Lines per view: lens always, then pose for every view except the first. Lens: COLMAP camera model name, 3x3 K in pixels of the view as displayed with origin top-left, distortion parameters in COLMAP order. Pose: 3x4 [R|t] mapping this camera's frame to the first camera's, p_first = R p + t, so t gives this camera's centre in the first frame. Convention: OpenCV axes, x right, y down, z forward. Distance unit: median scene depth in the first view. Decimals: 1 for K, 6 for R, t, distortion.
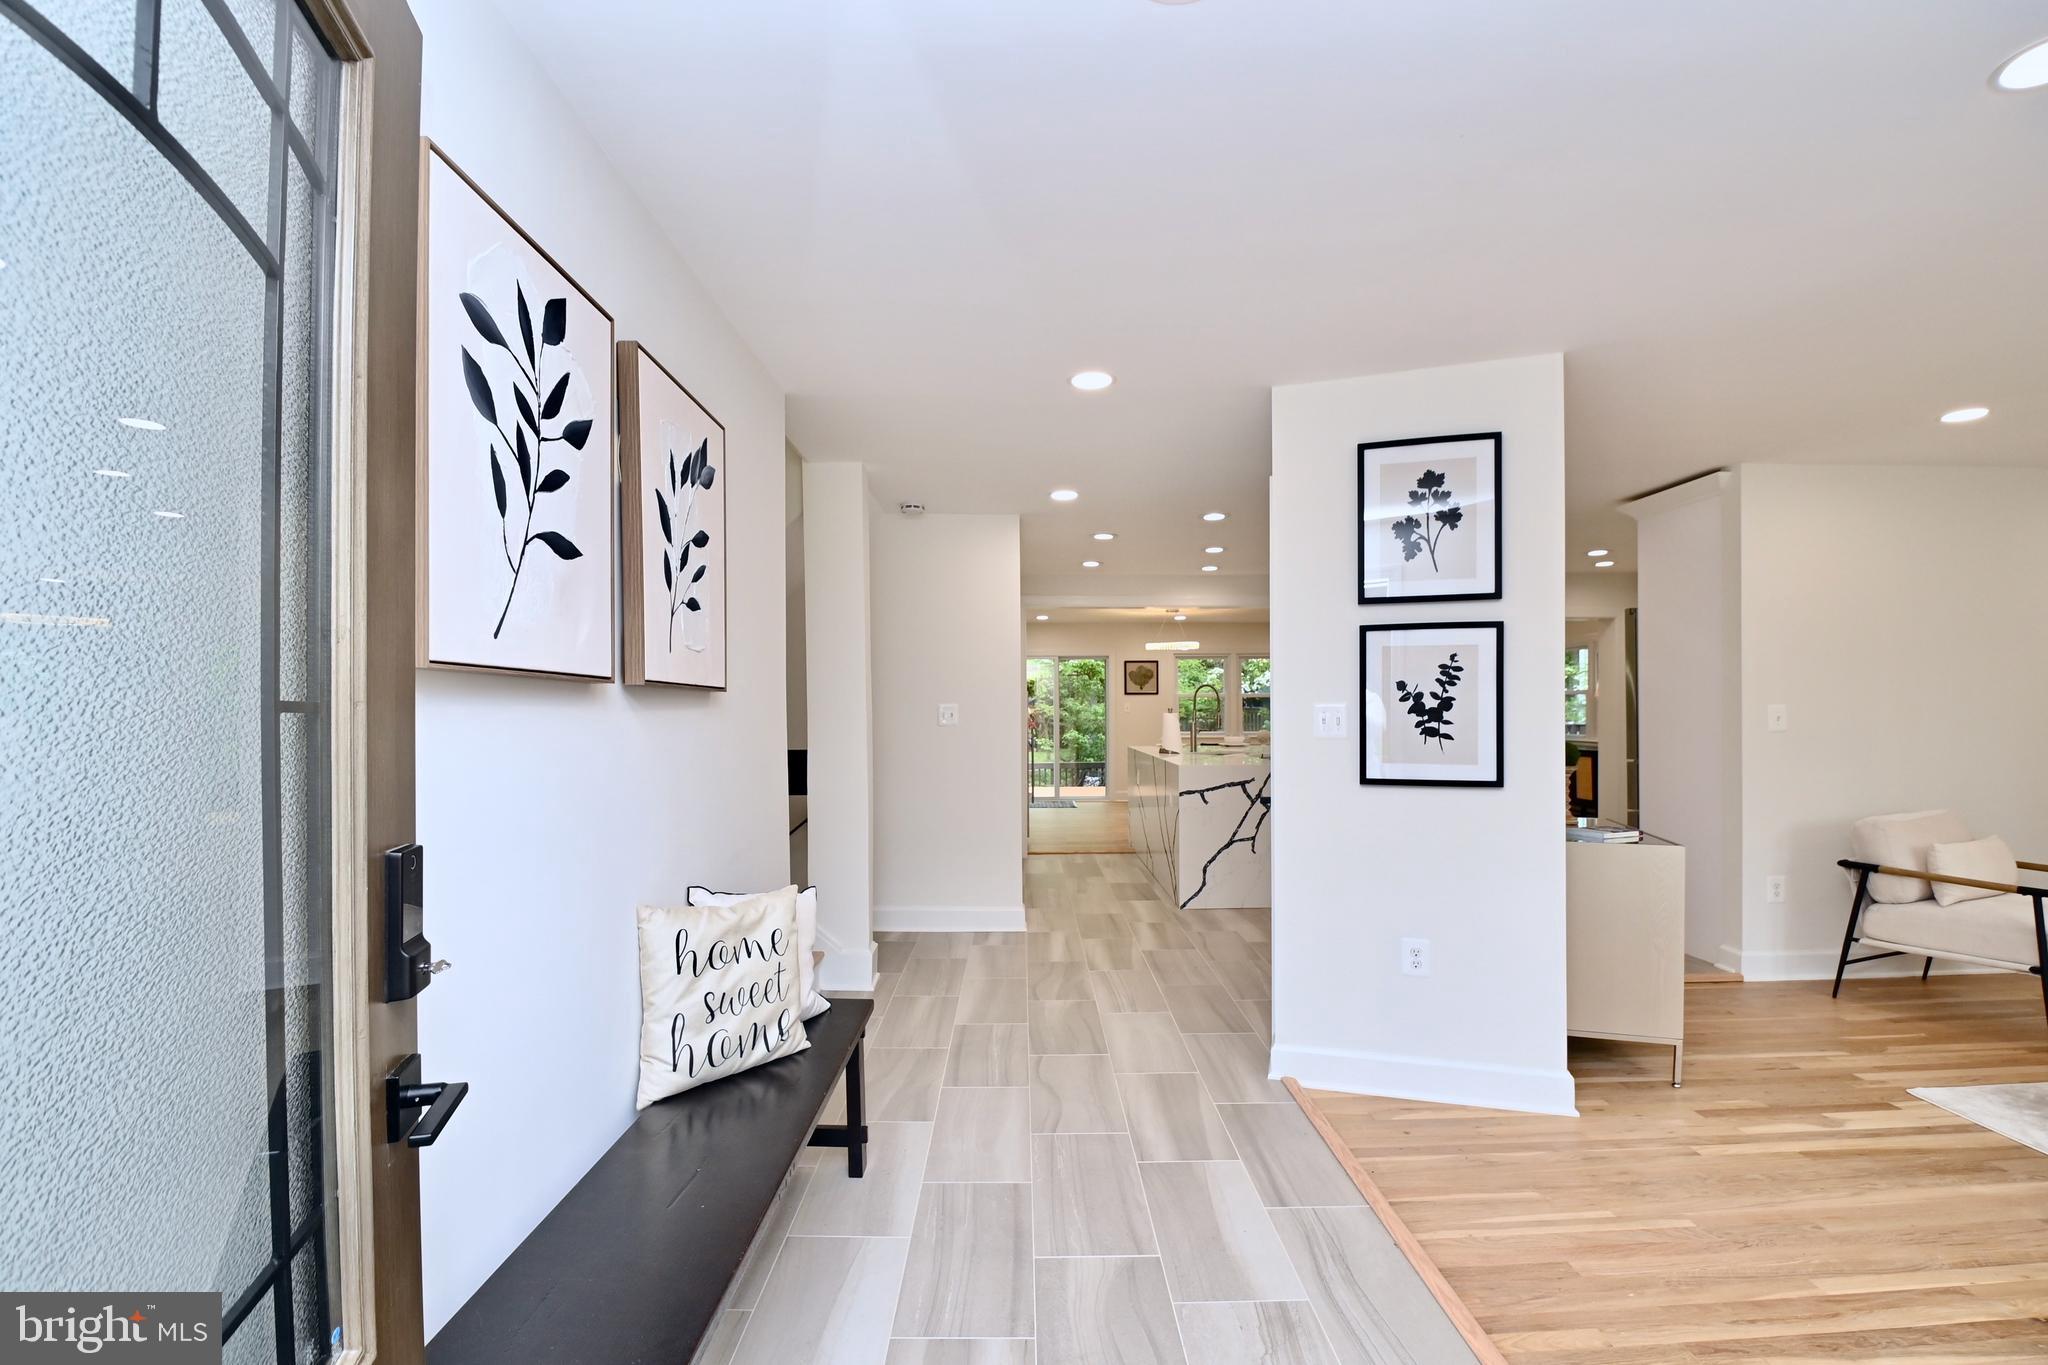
lens RADIAL K [[898.4, 0, 1037.2], [0, 898.4, 711.5], [0, 0, 1]] dist [0.007621, -0.017892]
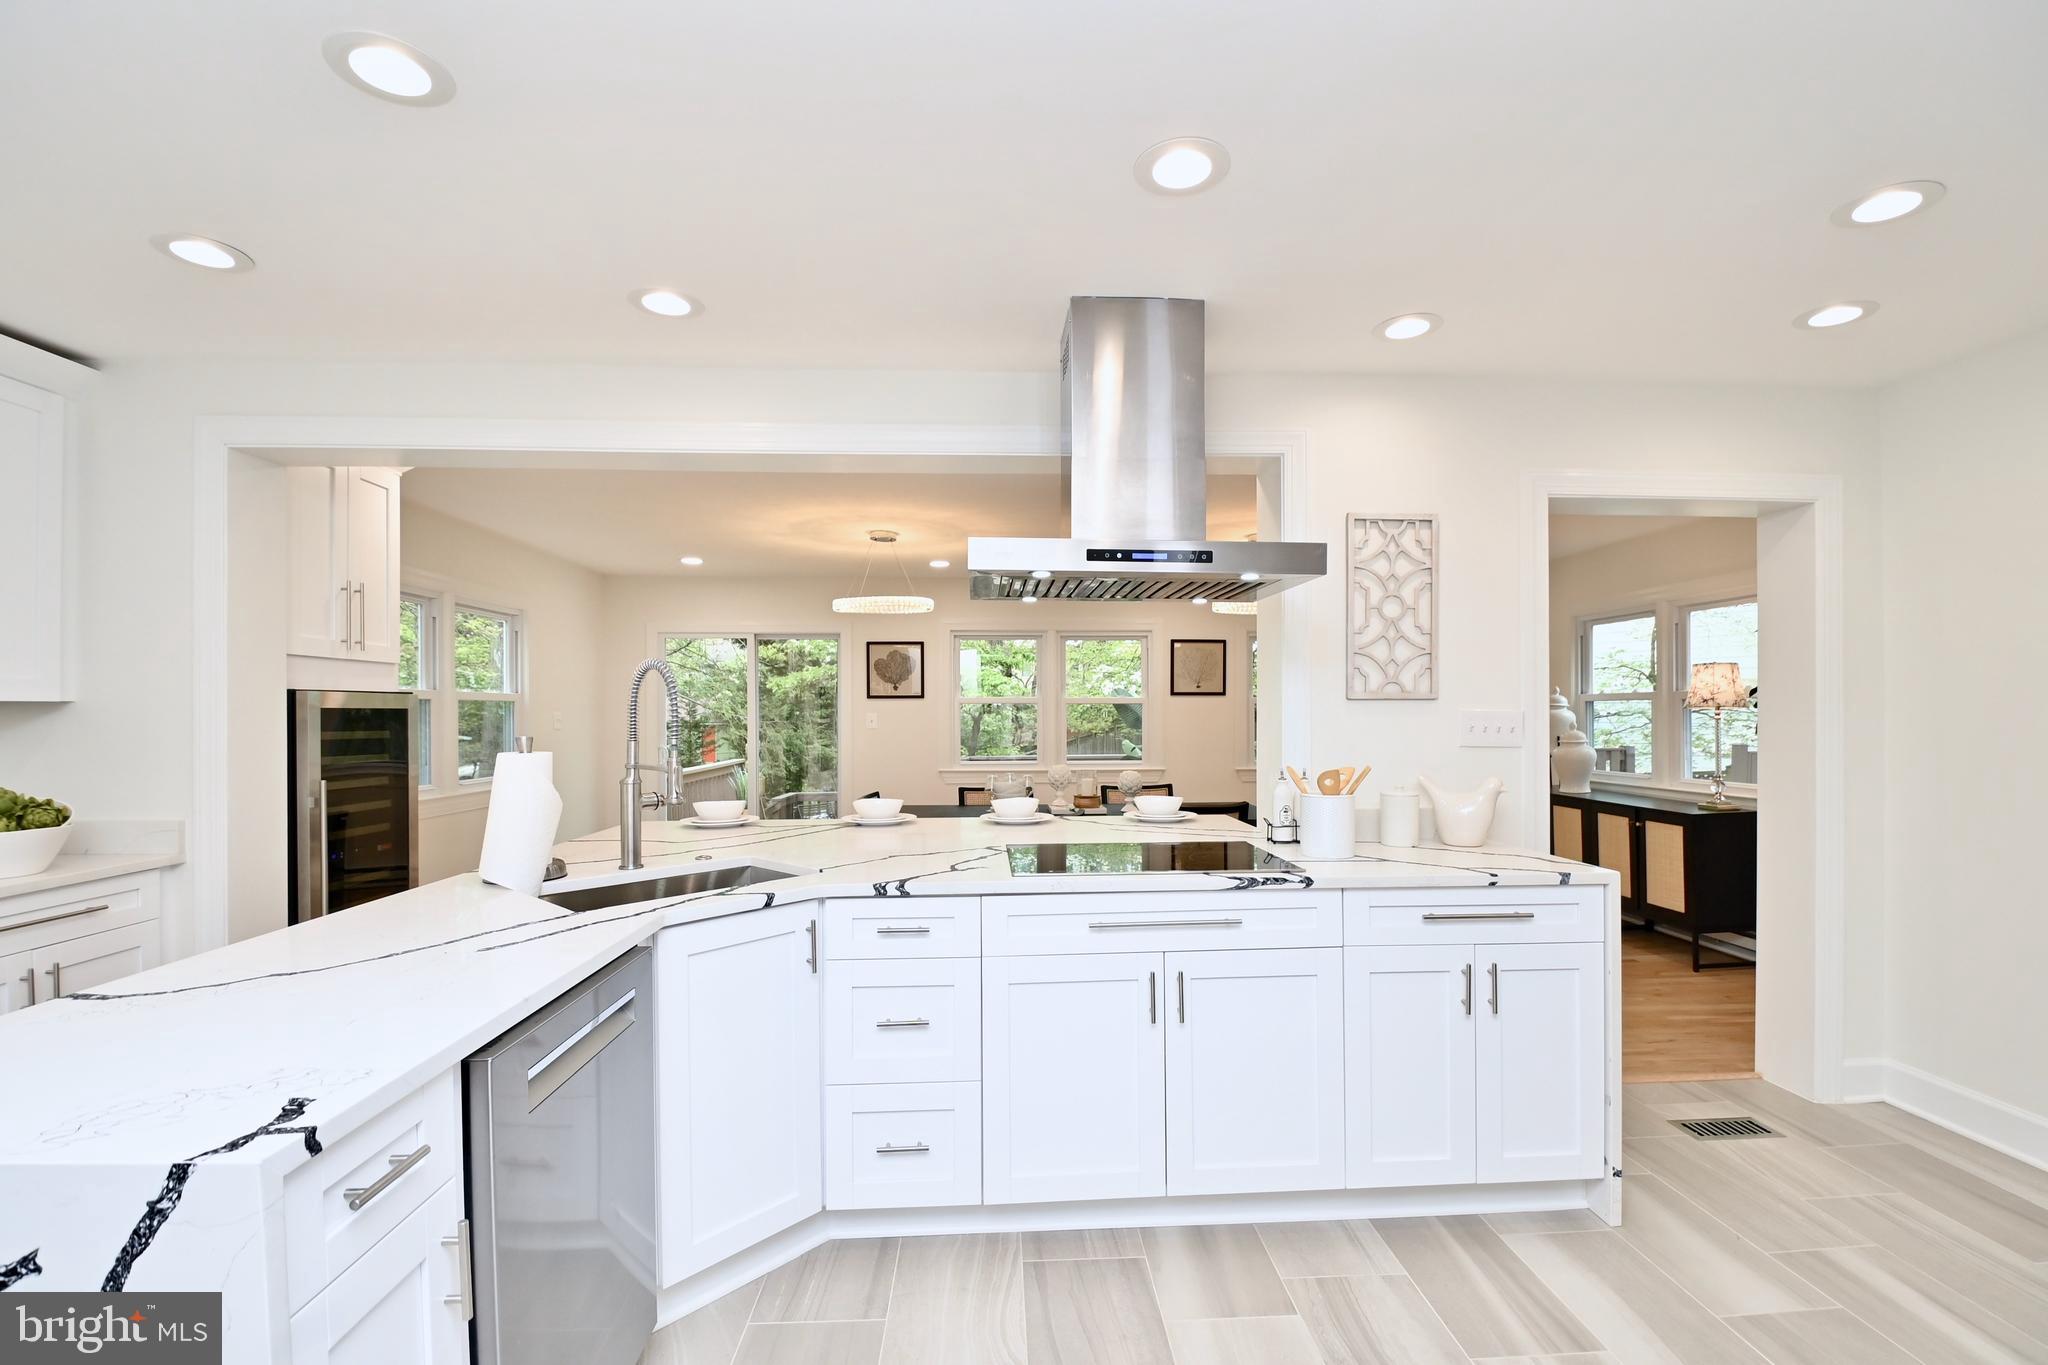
lens RADIAL K [[898.4, 0, 1037.2], [0, 898.4, 711.5], [0, 0, 1]] dist [0.007621, -0.017892]
pose [[0.999400, -0.000044, 0.034647, 0.595199], [0.000263, 0.999980, -0.006316, -0.019991], [-0.034646, 0.006322, 0.999380, 1.268509]]
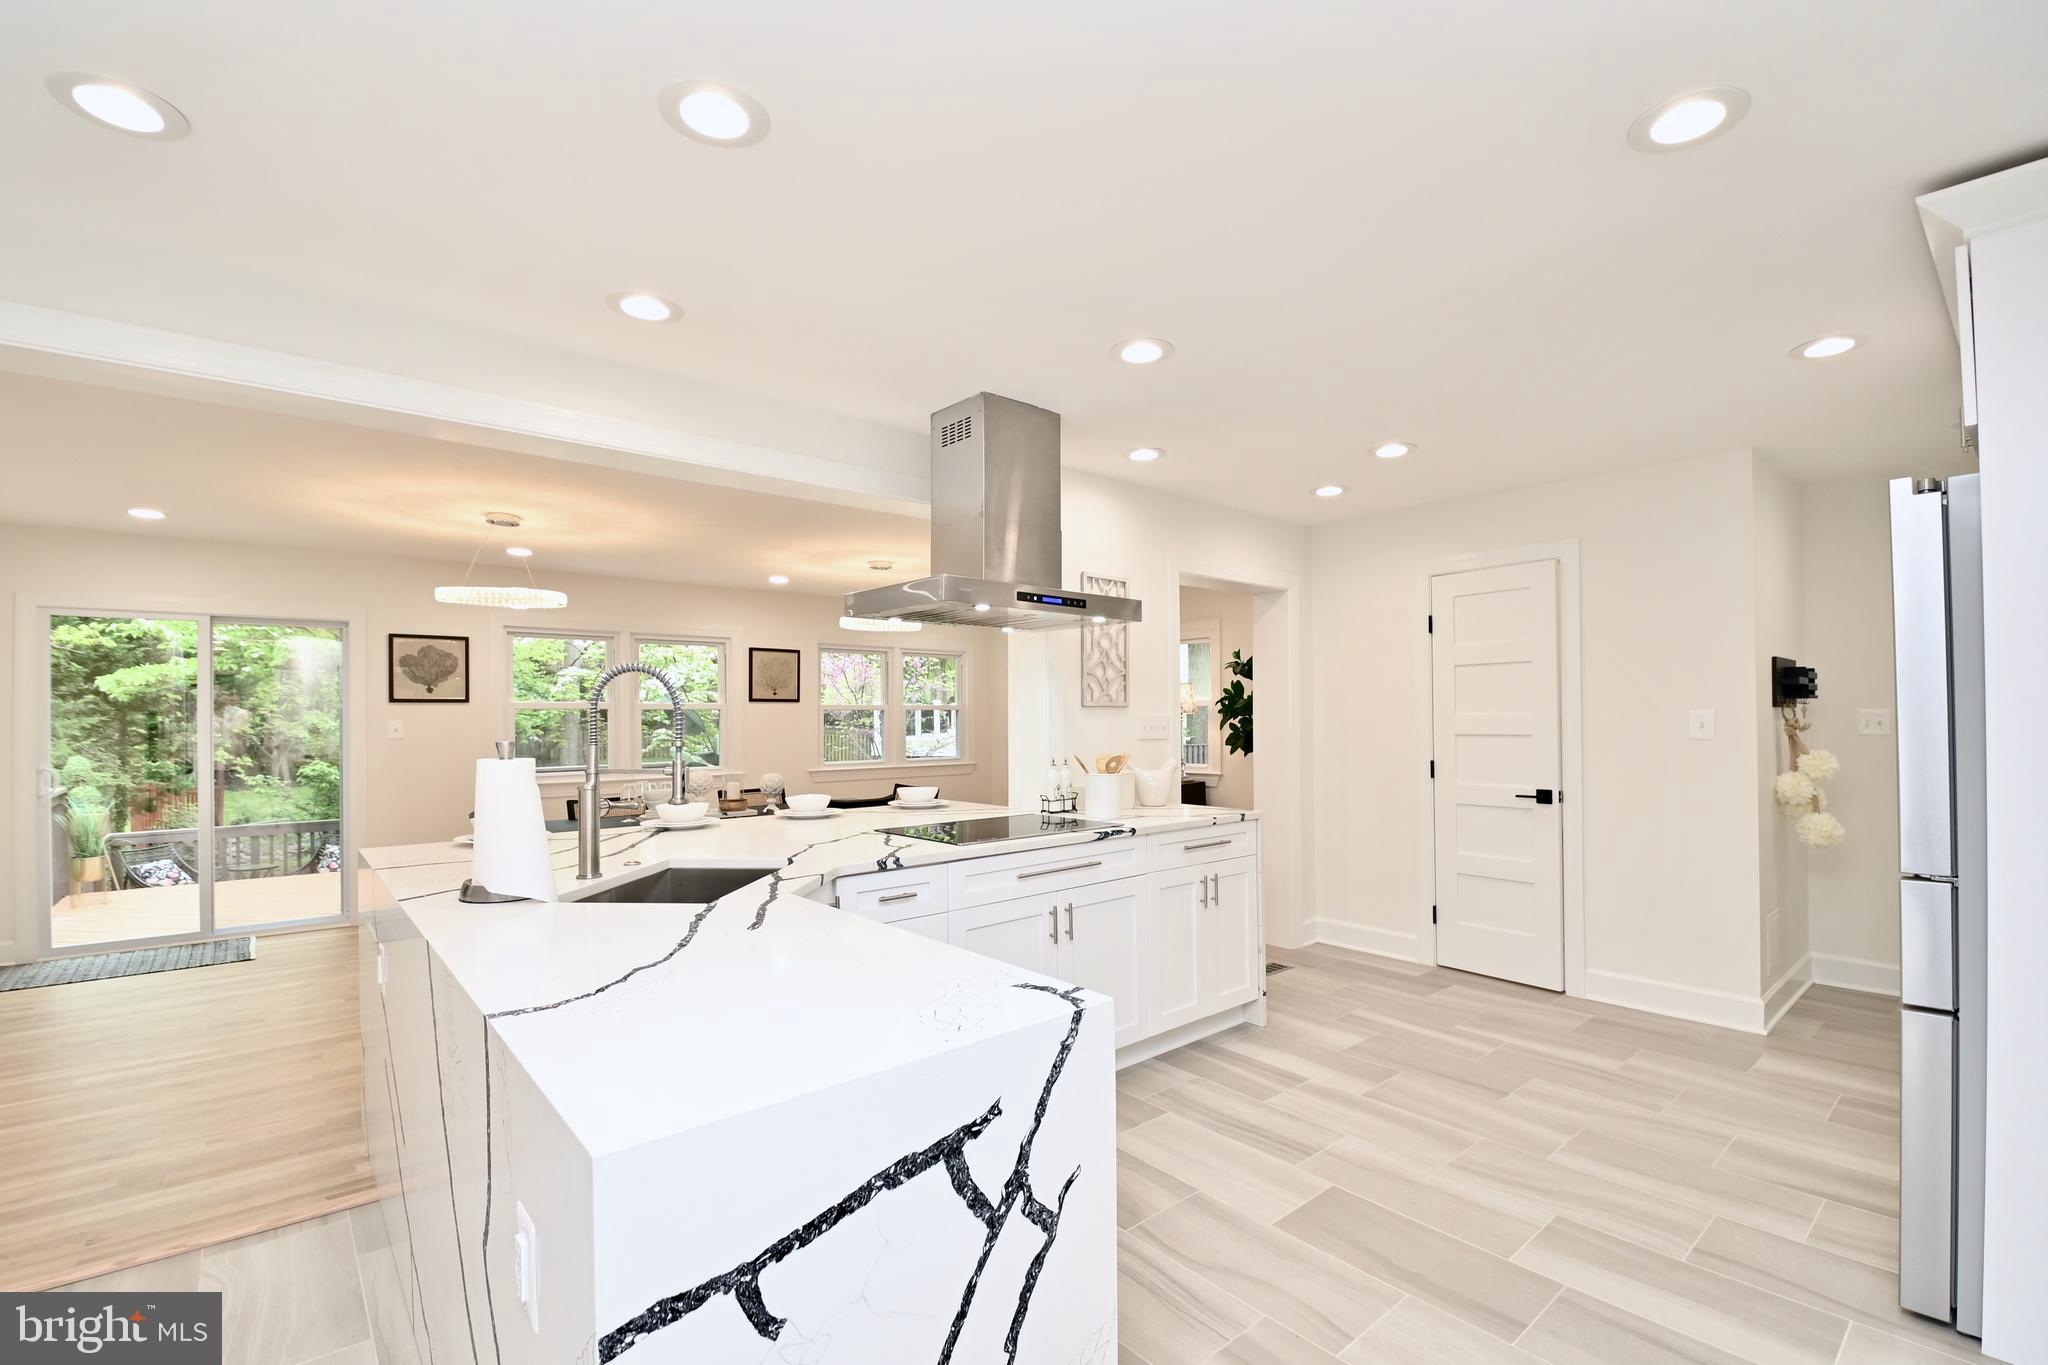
lens RADIAL K [[898.4, 0, 1042.7], [0, 898.4, 712.4], [0, 0, 1]] dist [0.004421, -0.013338]
pose [[0.766272, 0.002660, 0.642511, 0.177150], [0.006183, 0.999915, -0.011514, -0.016662], [-0.642487, 0.012795, 0.766190, 1.246398]]
